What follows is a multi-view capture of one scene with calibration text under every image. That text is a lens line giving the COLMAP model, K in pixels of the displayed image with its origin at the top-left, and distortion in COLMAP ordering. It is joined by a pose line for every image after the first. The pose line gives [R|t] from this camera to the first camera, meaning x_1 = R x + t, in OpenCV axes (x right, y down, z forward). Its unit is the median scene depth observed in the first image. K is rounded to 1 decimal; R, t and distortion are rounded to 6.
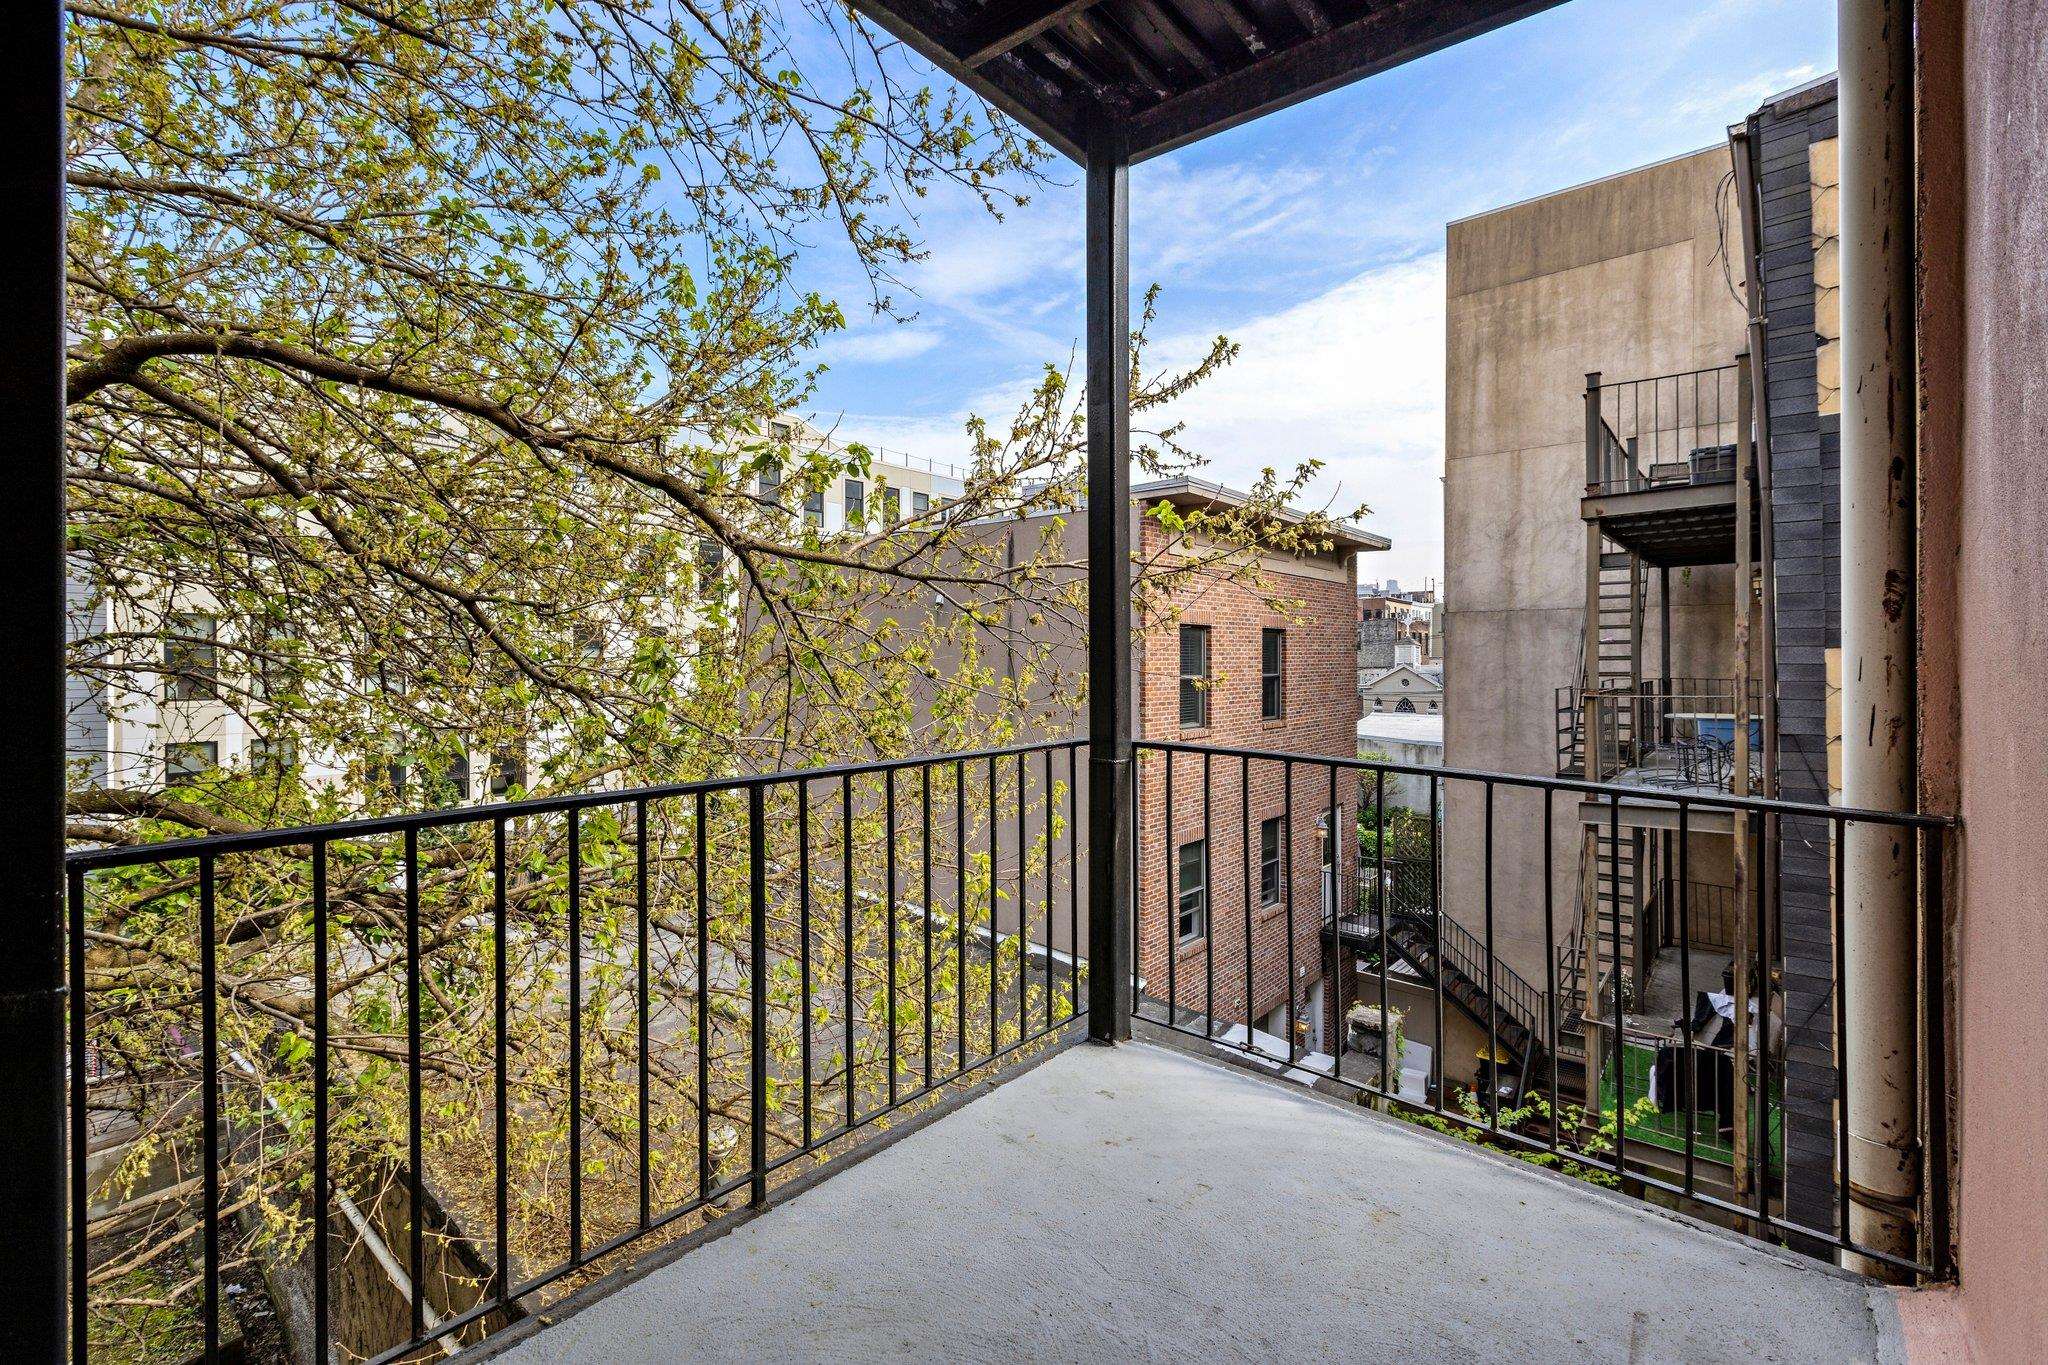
lens RADIAL K [[916.8, 0, 1035.6], [0, 916.8, 661.6], [0, 0, 1]] dist [0.001650, -0.000459]
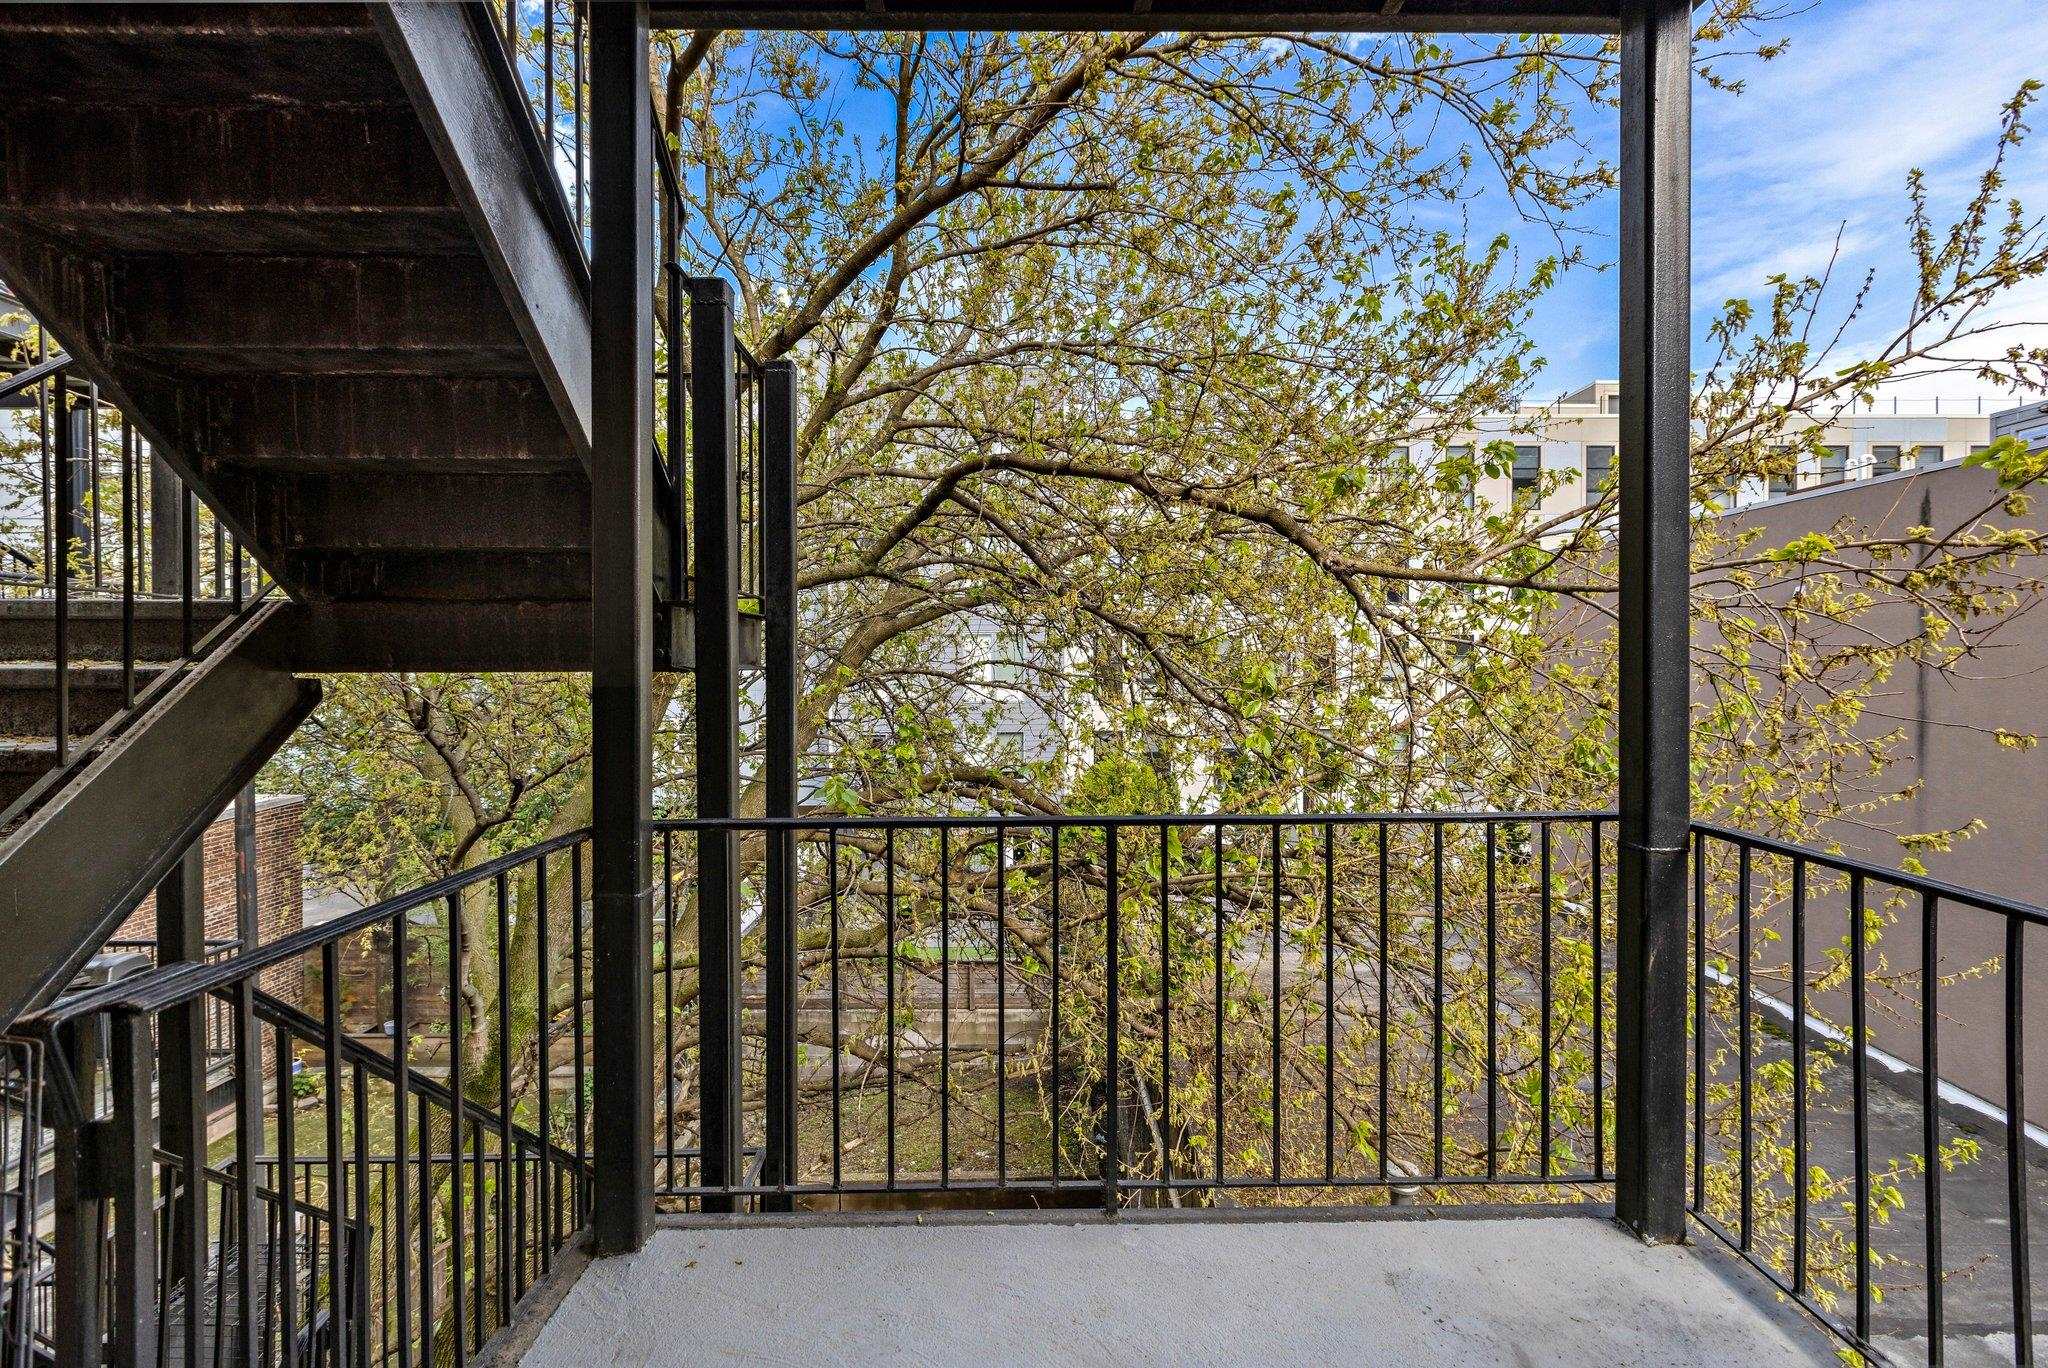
lens RADIAL K [[916.8, 0, 1011.4], [0, 916.8, 676.5], [0, 0, 1]] dist [0.001650, -0.000459]
pose [[0.639627, 0.008896, -0.768634, 0.235764], [-0.002823, 0.999953, 0.009224, -0.023628], [0.768680, -0.003730, 0.639622, 0.113452]]
